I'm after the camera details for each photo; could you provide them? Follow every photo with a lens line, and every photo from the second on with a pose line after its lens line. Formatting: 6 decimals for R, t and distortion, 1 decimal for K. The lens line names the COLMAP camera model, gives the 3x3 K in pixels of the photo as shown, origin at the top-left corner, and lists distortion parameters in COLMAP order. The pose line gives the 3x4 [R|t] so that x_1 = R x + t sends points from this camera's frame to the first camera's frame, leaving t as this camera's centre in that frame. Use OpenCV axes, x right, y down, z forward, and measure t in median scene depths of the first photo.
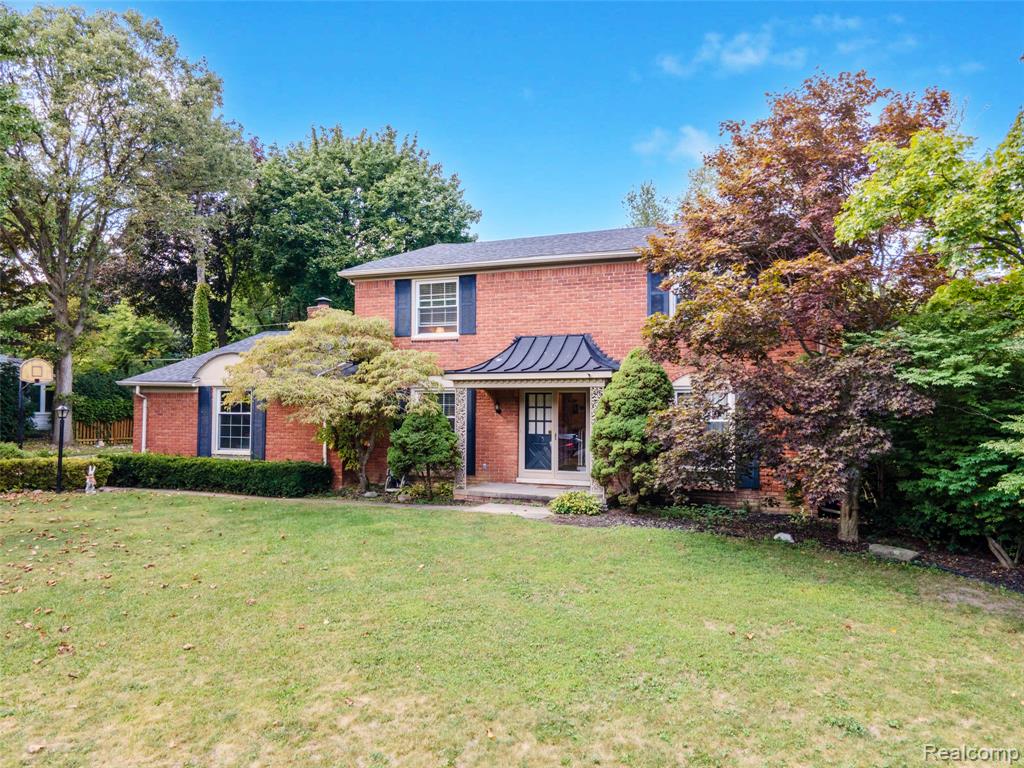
lens RADIAL K [[738.2, 0, 512.0], [0, 738.2, 384.0], [0, 0, 1]] dist [0.039159, 0.000008]
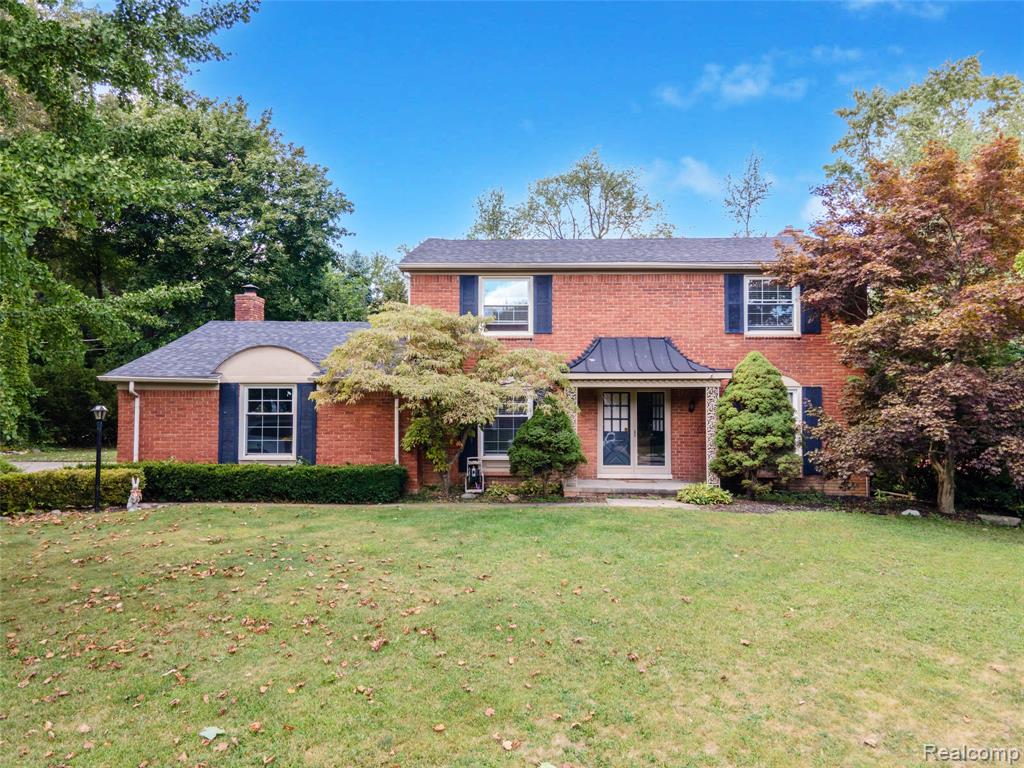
lens RADIAL K [[738.2, 0, 512.0], [0, 738.2, 384.0], [0, 0, 1]] dist [0.039159, 0.000008]
pose [[0.933706, 0.006871, 0.357974, -0.467477], [-0.008047, 0.999966, 0.001797, -0.000010], [-0.357950, -0.004558, 0.933730, 0.071638]]
